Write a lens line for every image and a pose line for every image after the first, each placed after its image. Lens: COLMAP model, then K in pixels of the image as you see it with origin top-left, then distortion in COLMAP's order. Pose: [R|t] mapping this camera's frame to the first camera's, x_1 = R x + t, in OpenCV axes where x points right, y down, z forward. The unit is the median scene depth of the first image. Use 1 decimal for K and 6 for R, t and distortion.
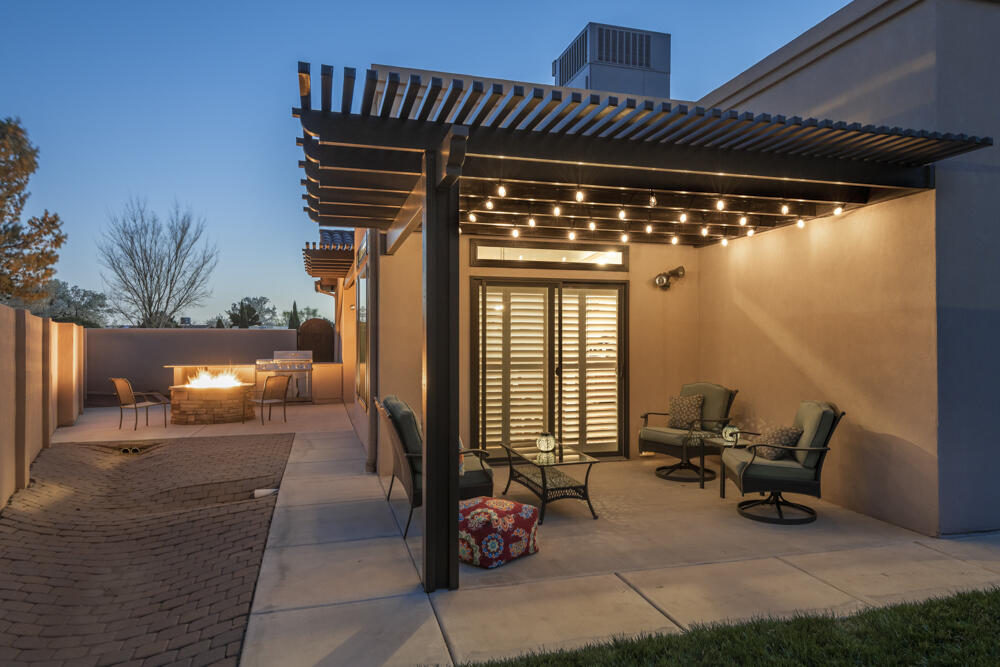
lens RADIAL K [[601.7, 0, 502.7], [0, 601.7, 340.9], [0, 0, 1]] dist [0.045833, -0.001593]
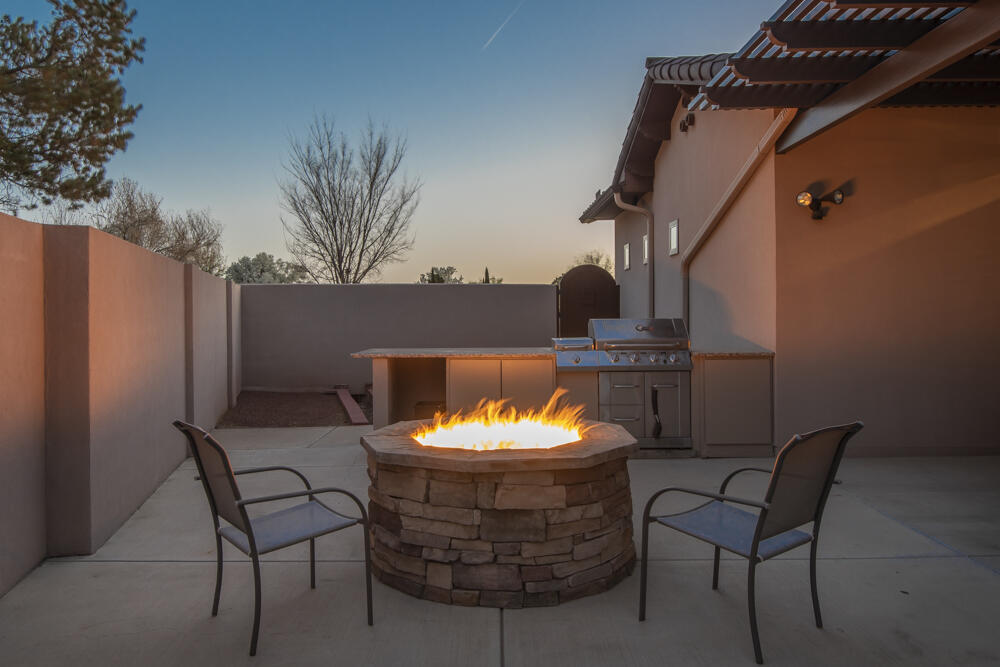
lens RADIAL K [[585.7, 0, 497.4], [0, 585.7, 327.6], [0, 0, 1]] dist [0.002618, 0.000595]
pose [[0.962101, -0.001476, -0.272691, -0.202151], [0.007734, 0.999731, 0.021874, 0.008317], [0.272585, -0.023154, 0.961853, 0.371193]]
